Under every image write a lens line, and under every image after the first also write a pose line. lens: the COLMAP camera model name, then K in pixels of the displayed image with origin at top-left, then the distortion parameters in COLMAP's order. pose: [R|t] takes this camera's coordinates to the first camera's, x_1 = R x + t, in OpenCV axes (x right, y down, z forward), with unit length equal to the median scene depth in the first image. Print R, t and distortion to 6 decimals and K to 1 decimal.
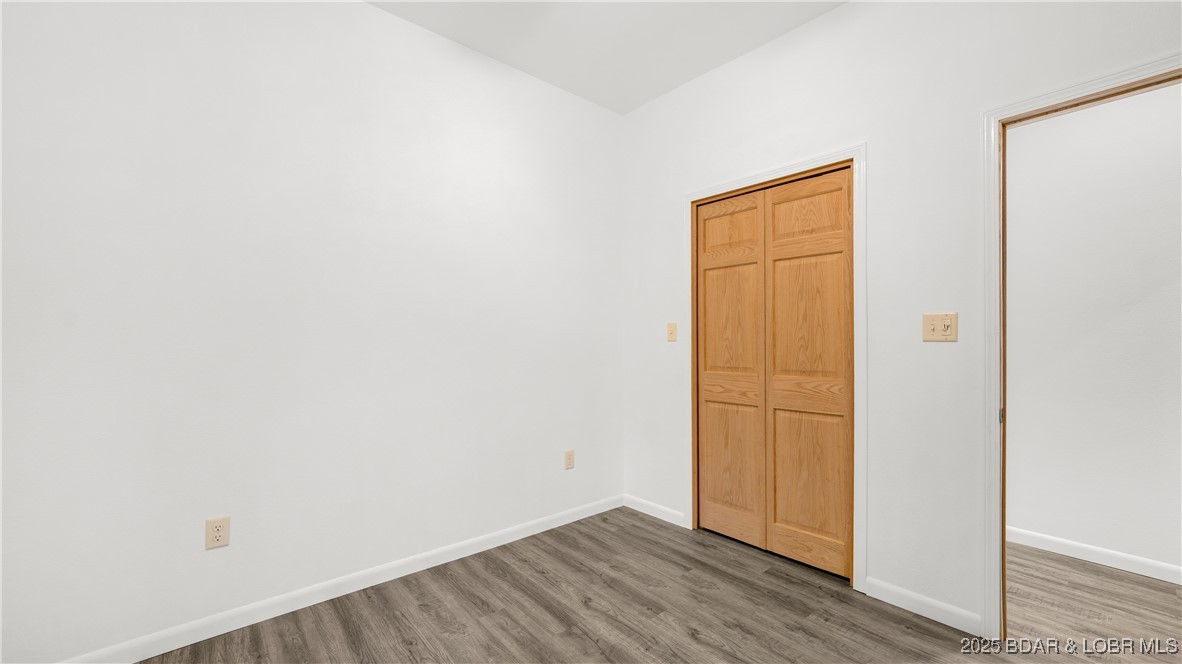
lens RADIAL K [[481.1, 0, 588.0], [0, 481.1, 336.0], [0, 0, 1]] dist [-0.013842, 0.001754]
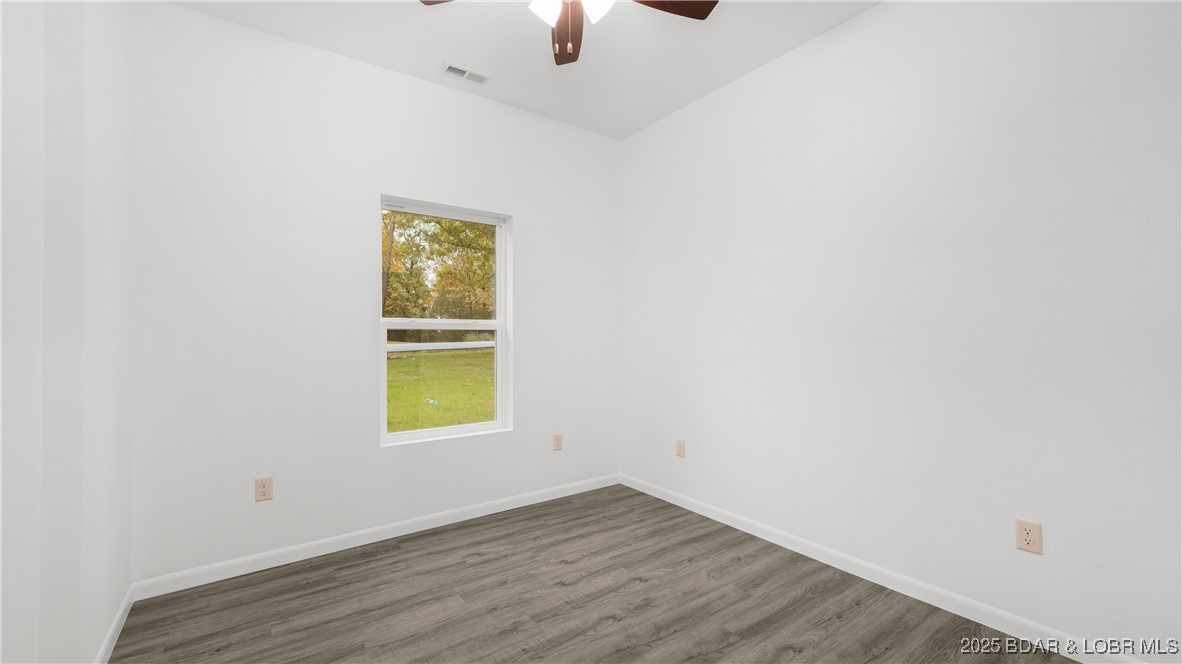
lens RADIAL K [[481.1, 0, 587.2], [0, 481.1, 333.0], [0, 0, 1]] dist [-0.013842, 0.001754]
pose [[-0.085819, 0.005177, -0.996297, 0.885093], [0.004459, 0.999978, 0.004812, -0.013599], [0.996301, -0.004030, -0.085841, 0.720564]]
